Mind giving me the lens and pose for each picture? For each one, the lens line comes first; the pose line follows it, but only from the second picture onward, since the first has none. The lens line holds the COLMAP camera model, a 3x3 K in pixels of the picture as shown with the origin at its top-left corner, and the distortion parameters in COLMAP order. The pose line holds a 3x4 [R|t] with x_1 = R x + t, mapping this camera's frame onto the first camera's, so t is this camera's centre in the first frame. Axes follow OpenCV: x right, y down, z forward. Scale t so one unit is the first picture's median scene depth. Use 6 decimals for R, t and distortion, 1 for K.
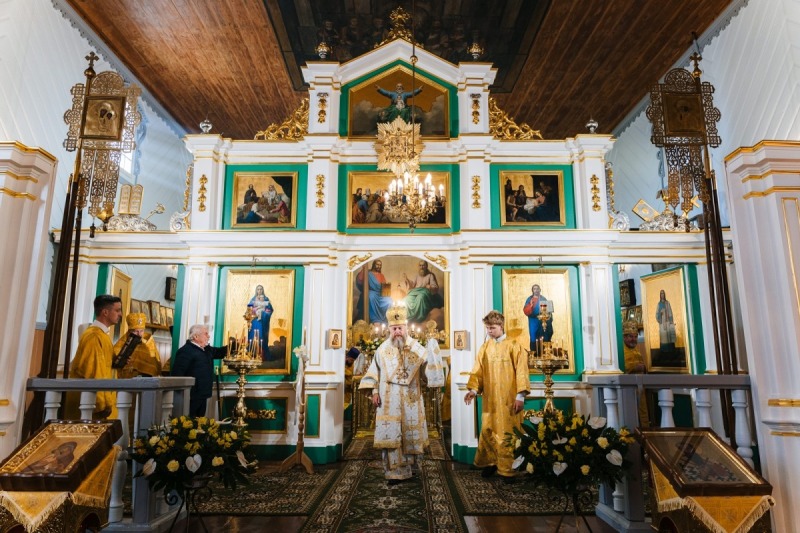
lens RADIAL K [[539.6, 0, 400.0], [0, 539.6, 266.5], [0, 0, 1]] dist [-0.005890, -0.001093]
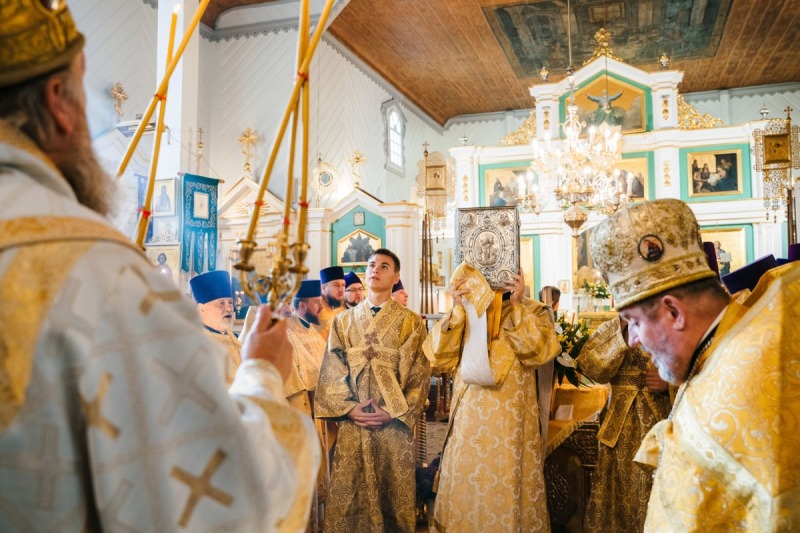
lens RADIAL K [[727.9, 0, 400.0], [0, 727.9, 266.5], [0, 0, 1]] dist [-0.004909, 0.064347]
pose [[0.945087, -0.037755, -0.324632, 0.090051], [0.079578, 0.989993, 0.116535, -0.166830], [0.316984, -0.135969, 0.938634, -0.895930]]
